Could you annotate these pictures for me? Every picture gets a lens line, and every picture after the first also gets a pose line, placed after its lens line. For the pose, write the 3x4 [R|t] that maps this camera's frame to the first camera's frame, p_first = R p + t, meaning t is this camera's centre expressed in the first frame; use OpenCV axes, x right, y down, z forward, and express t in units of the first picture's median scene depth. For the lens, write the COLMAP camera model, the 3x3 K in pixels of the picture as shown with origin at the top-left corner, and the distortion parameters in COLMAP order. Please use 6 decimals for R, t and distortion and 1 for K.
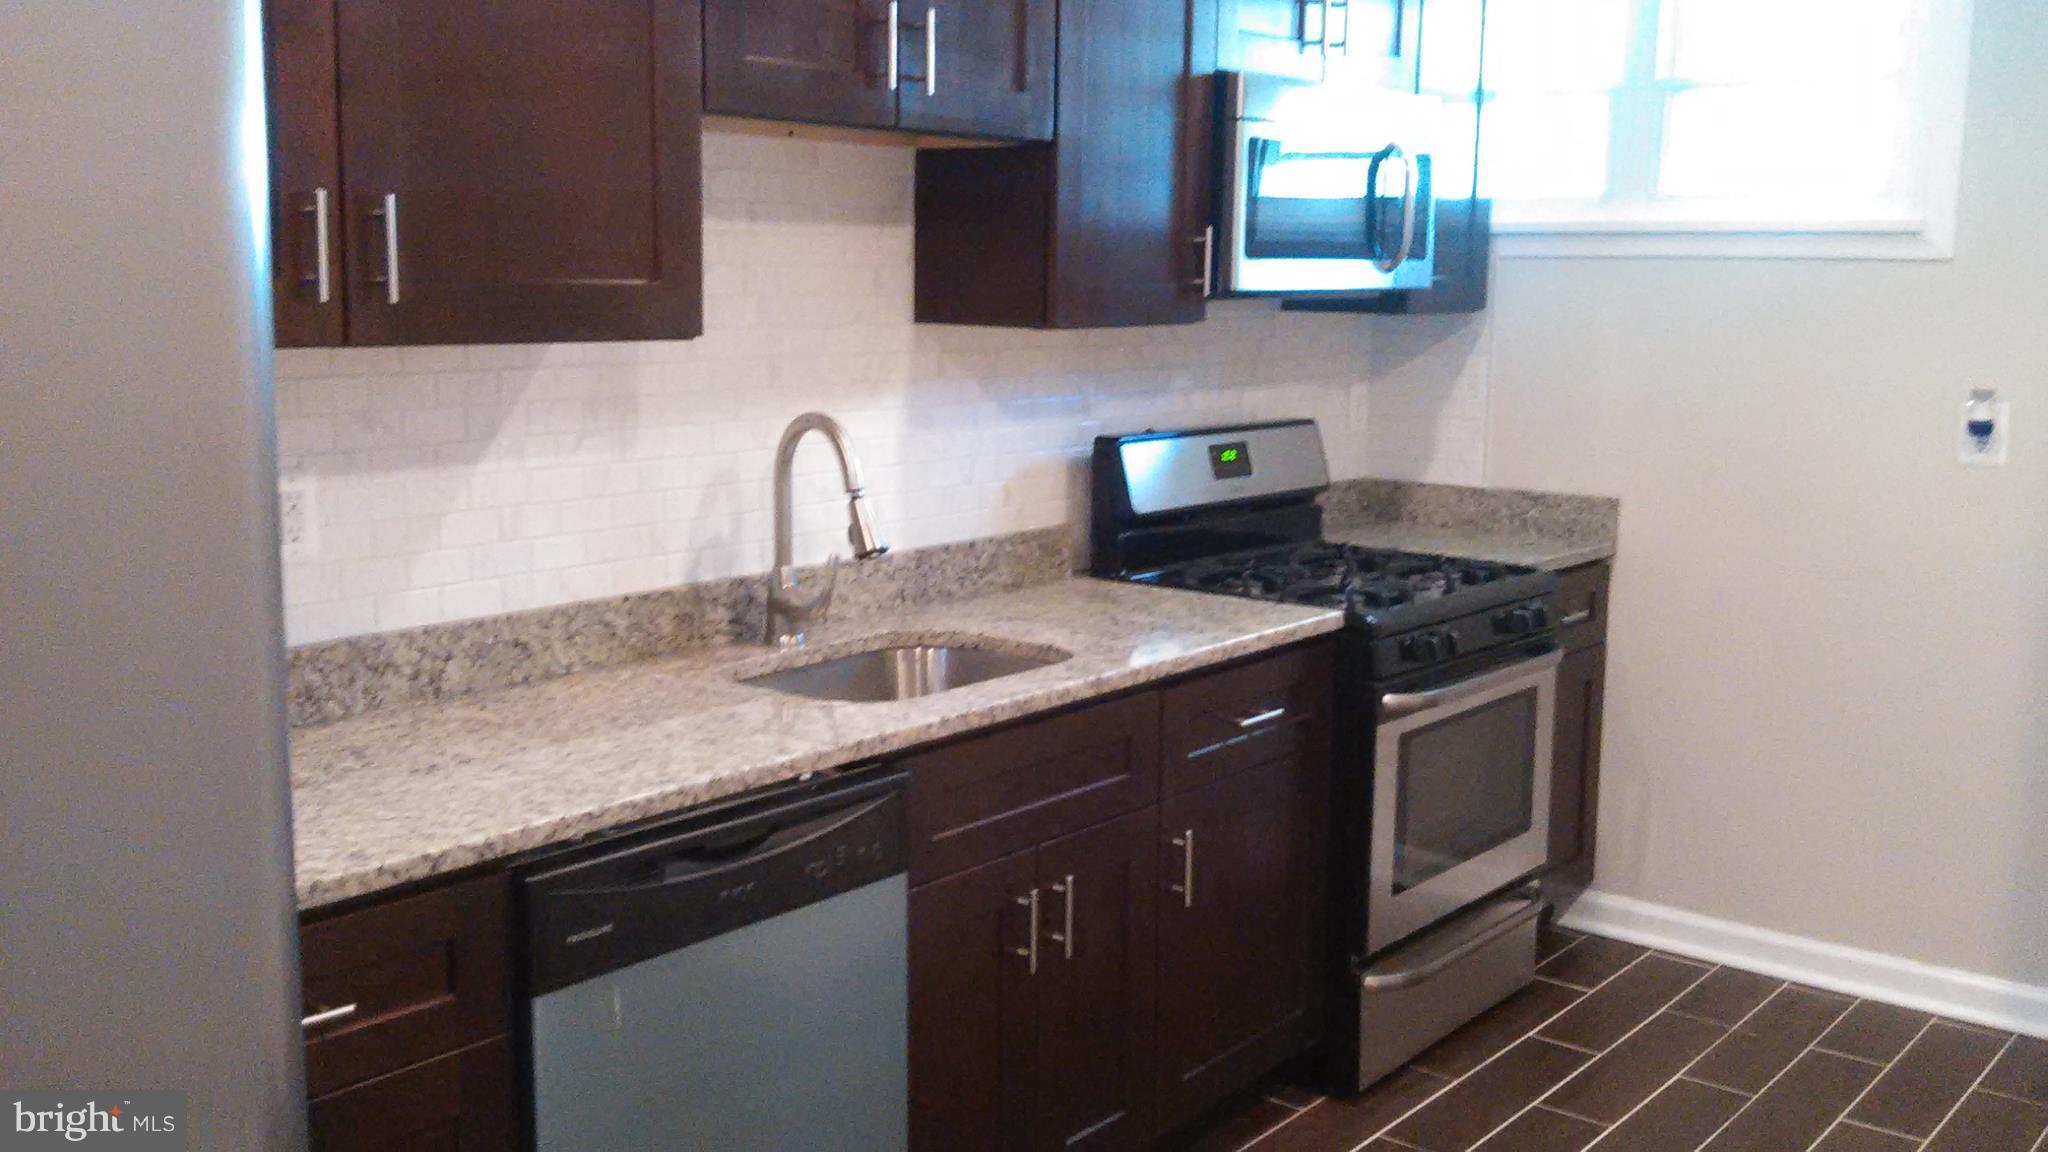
lens RADIAL K [[1876.0, 0, 1038.2], [0, 1876.0, 530.4], [0, 0, 1]] dist [0.051639, 0.000000]
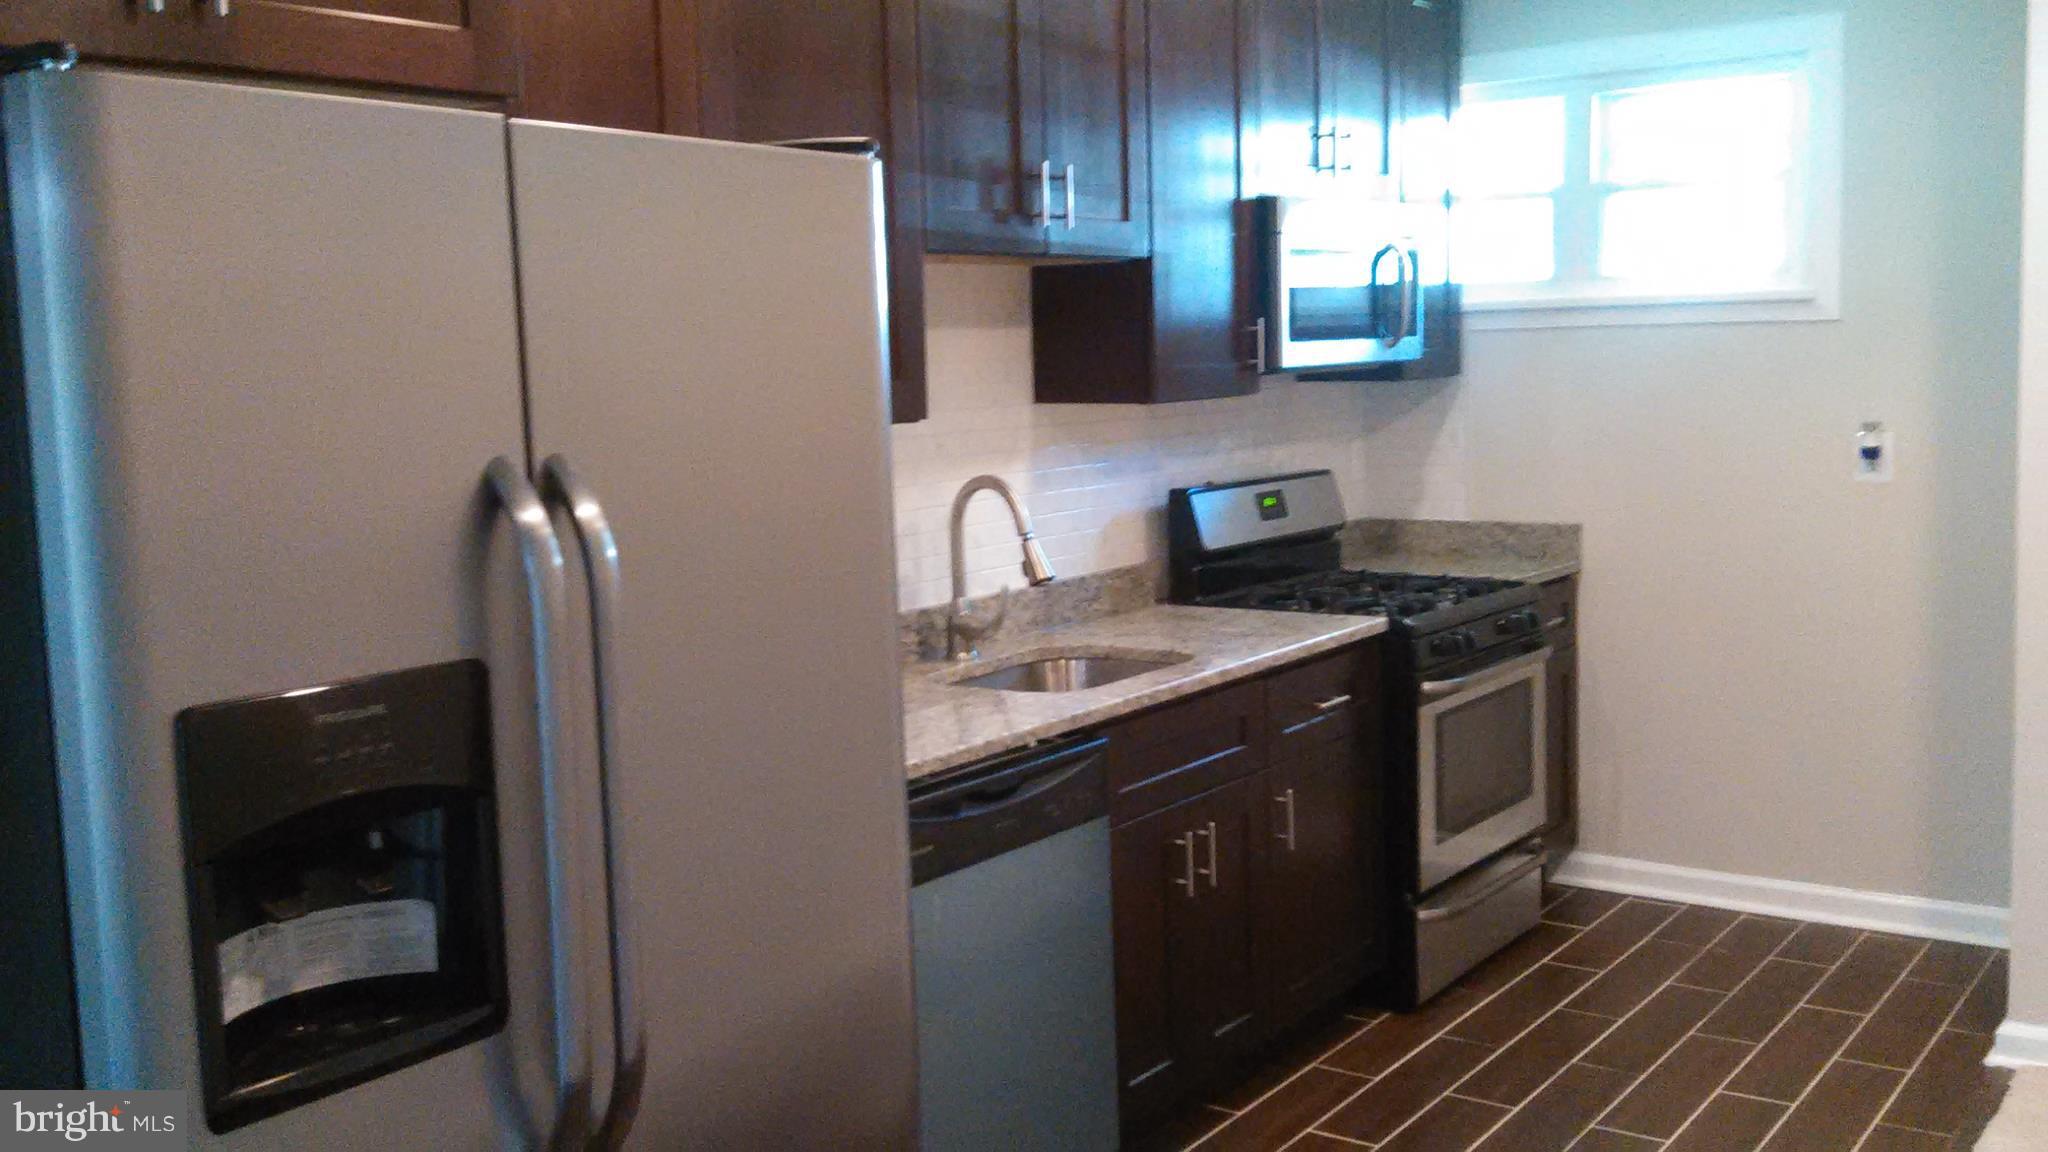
lens RADIAL K [[1876.0, 0, 993.3], [0, 1876.0, 528.1], [0, 0, 1]] dist [0.051639, 0.000000]
pose [[0.998232, -0.043683, 0.040305, -0.141323], [0.045395, 0.998061, -0.042594, 0.023713], [-0.038366, 0.044348, 0.998279, -0.235954]]
